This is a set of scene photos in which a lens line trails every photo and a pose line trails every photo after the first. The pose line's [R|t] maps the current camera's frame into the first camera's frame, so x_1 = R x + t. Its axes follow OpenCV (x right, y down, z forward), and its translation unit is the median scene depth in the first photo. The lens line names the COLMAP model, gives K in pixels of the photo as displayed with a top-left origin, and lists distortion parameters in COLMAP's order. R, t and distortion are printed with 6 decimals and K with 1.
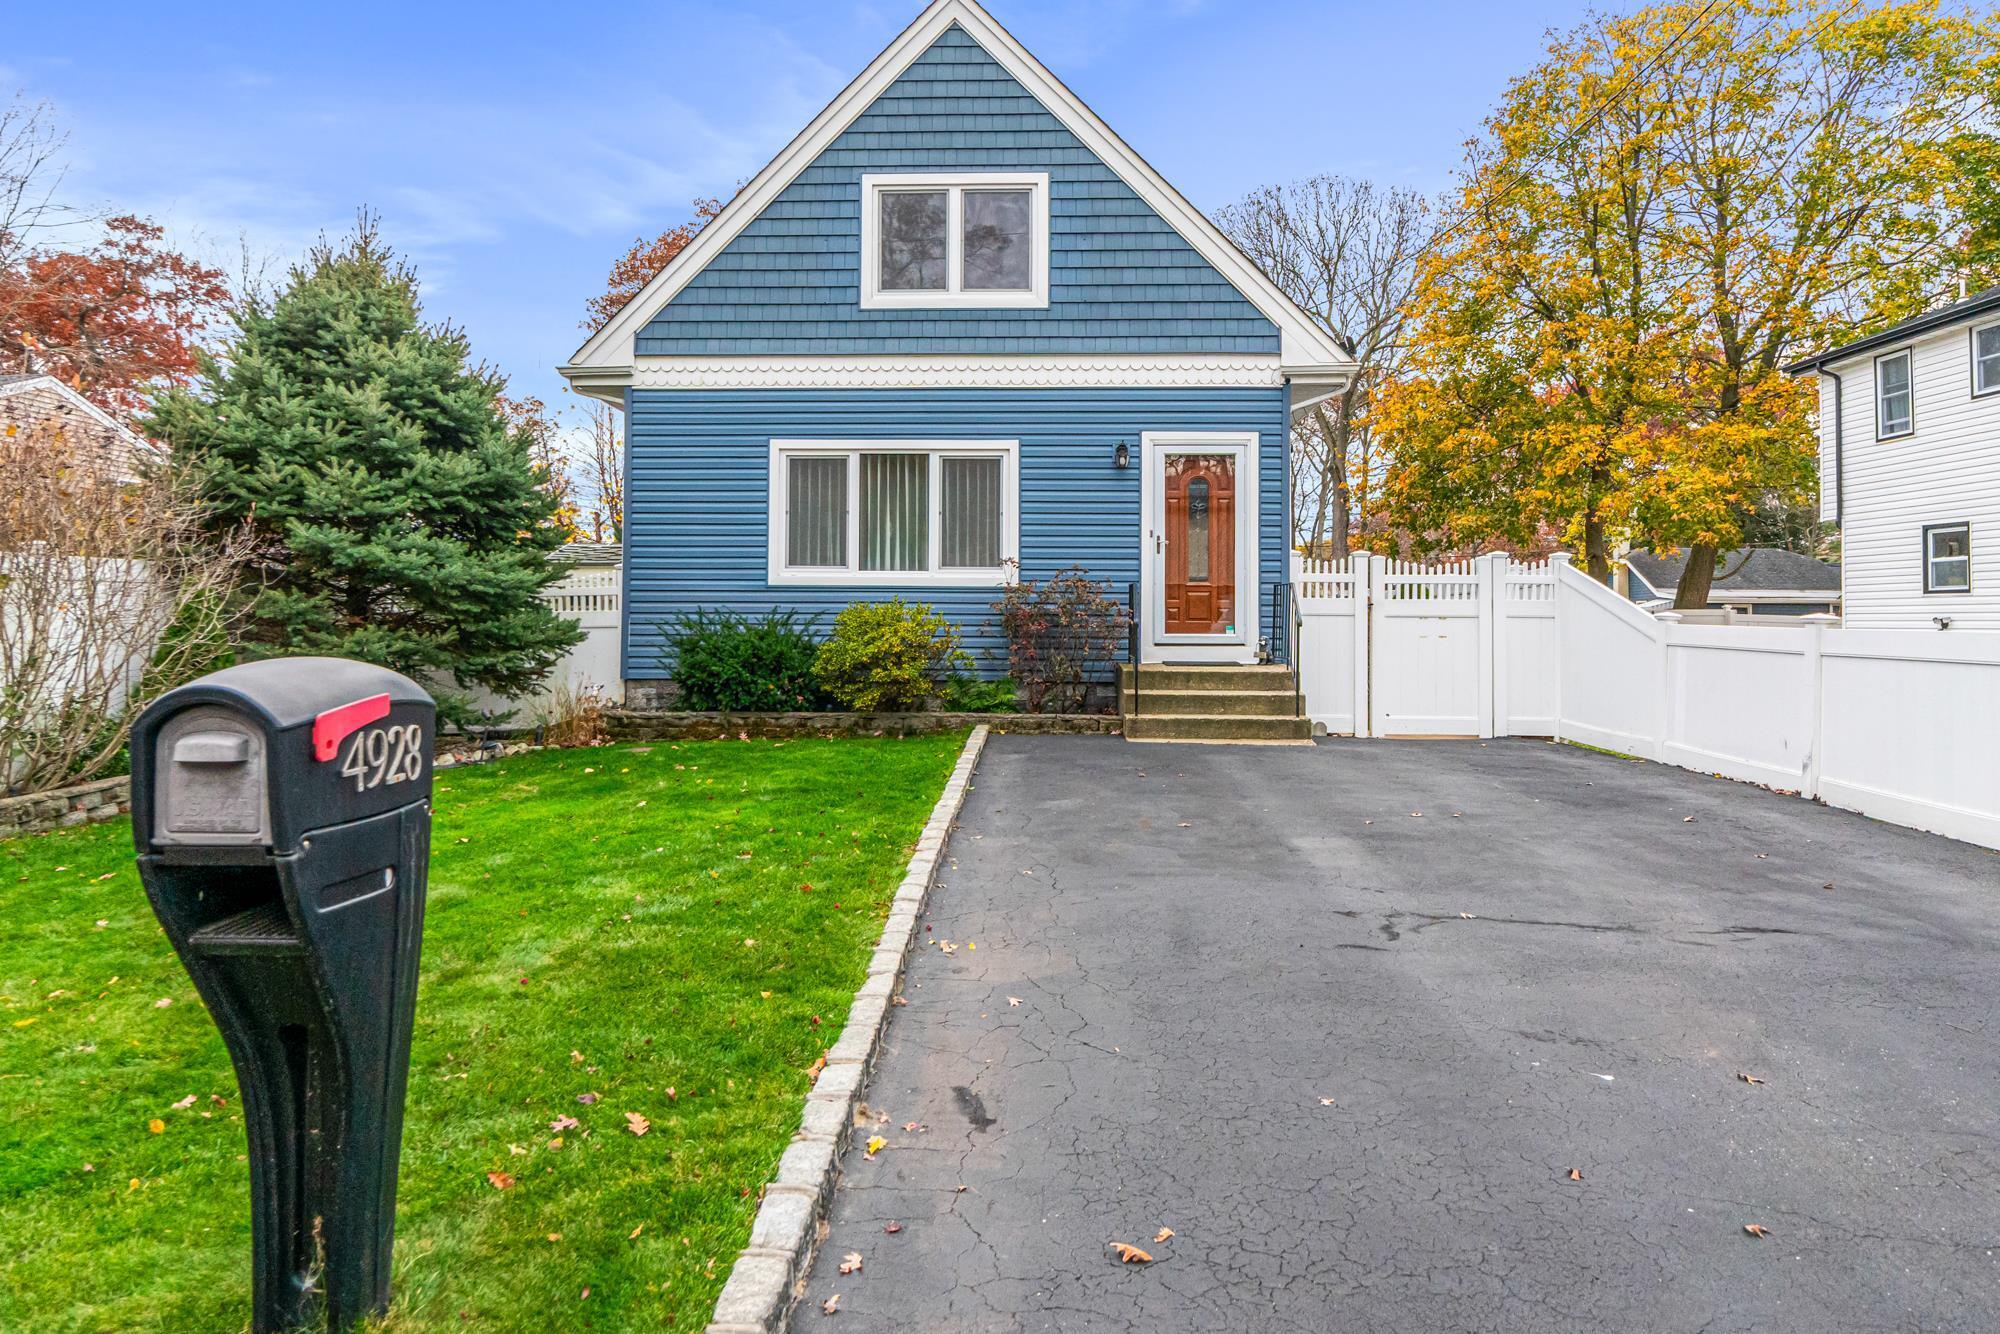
lens RADIAL K [[1393.7, 0, 996.9], [0, 1393.7, 590.0], [0, 0, 1]] dist [0.004355, 0.002157]
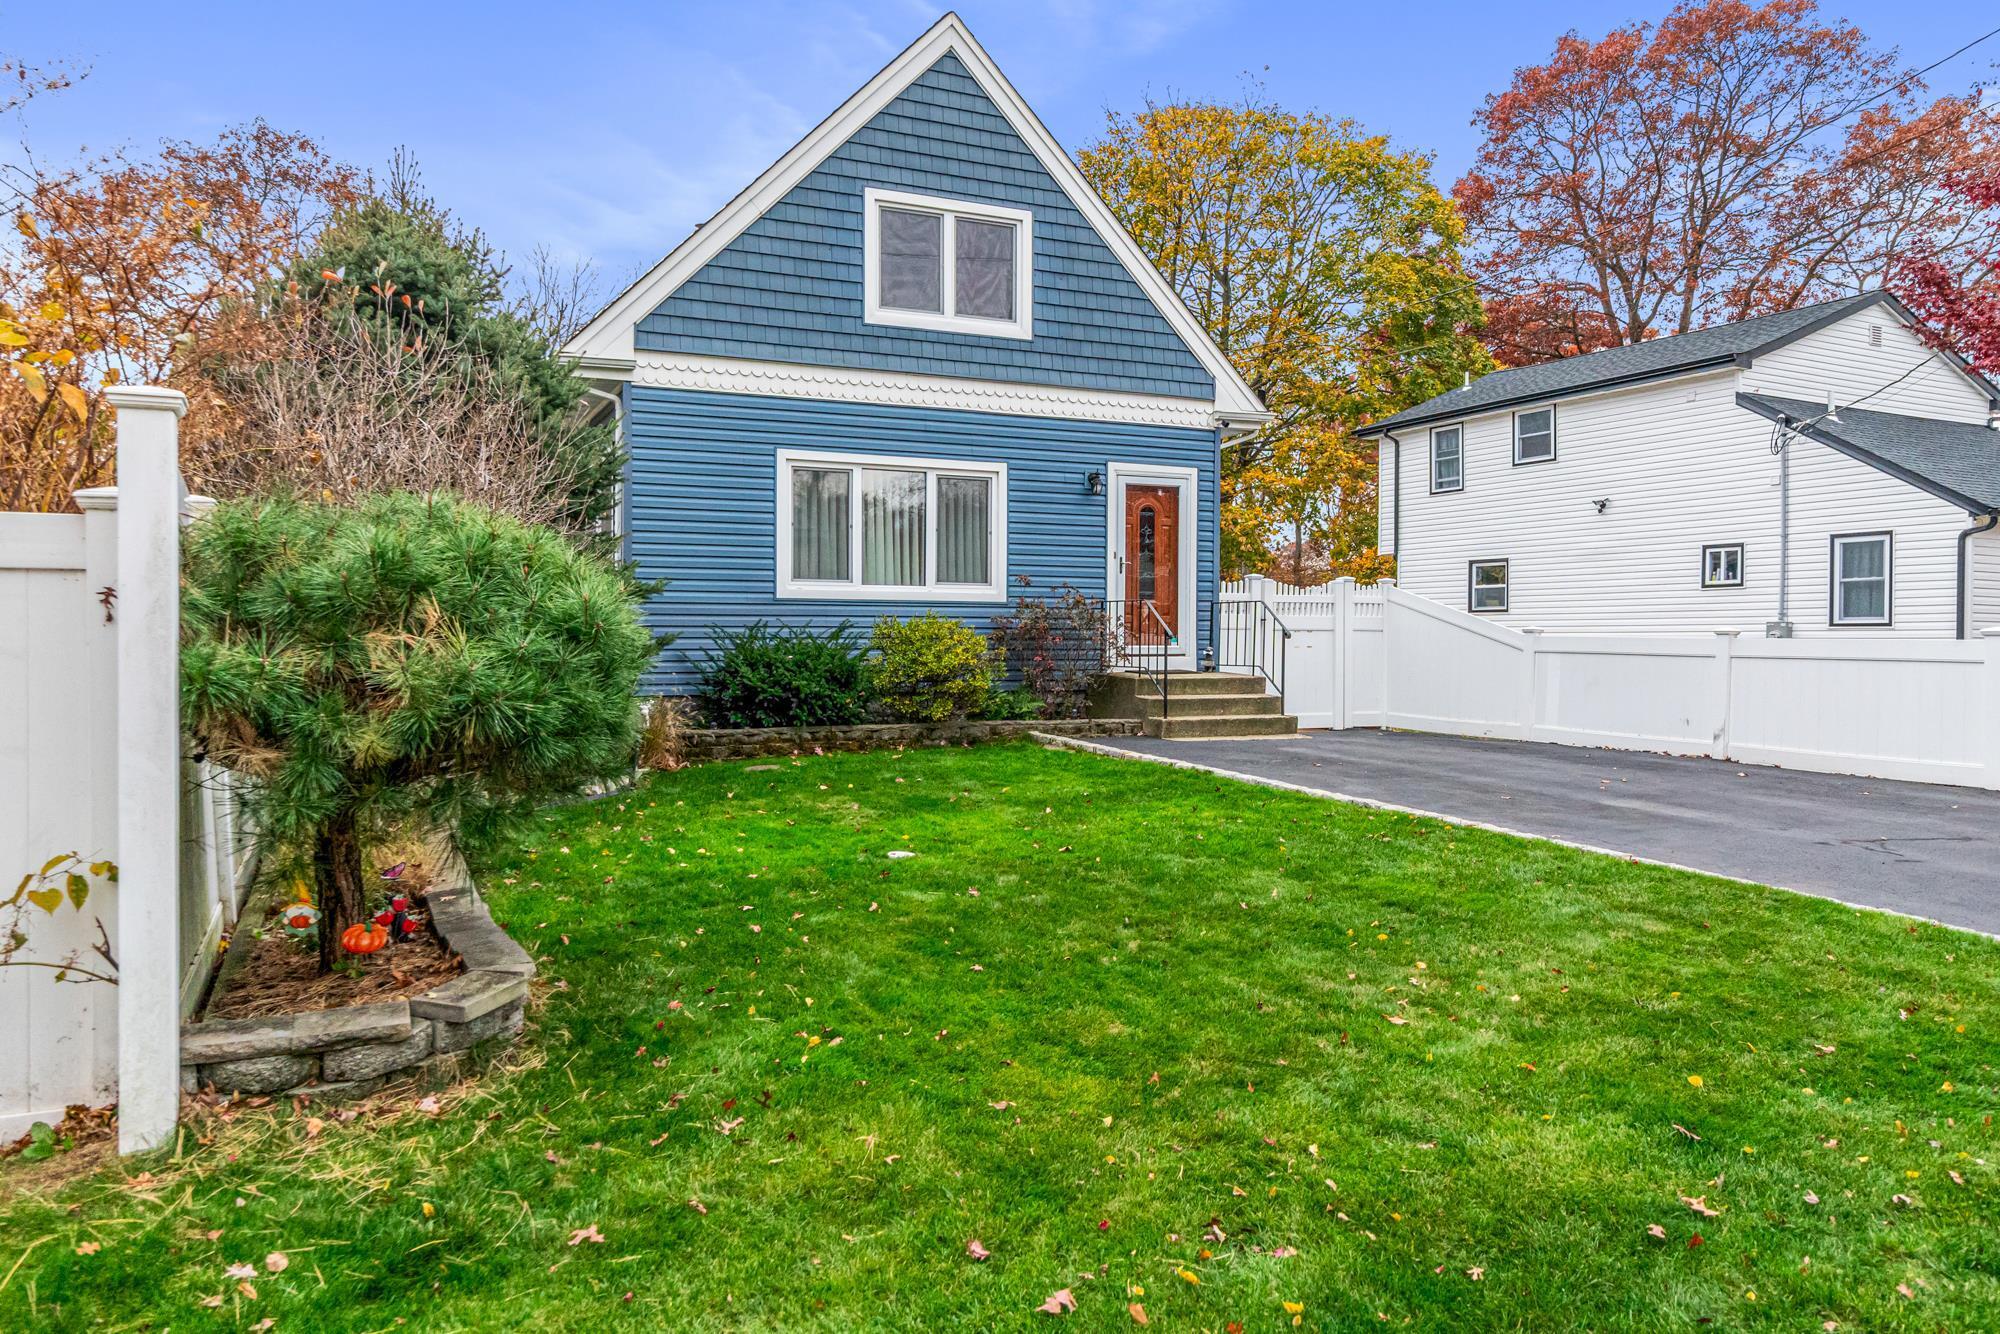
lens RADIAL K [[1368.0, 0, 1000.0], [0, 1368.0, 667.0], [0, 0, 1]] dist [0.000146, -0.000042]
pose [[0.891384, -0.012614, 0.453073, -0.460164], [-0.008533, 0.998968, 0.044600, 0.000649], [-0.453169, -0.043622, 0.890357, 0.069376]]
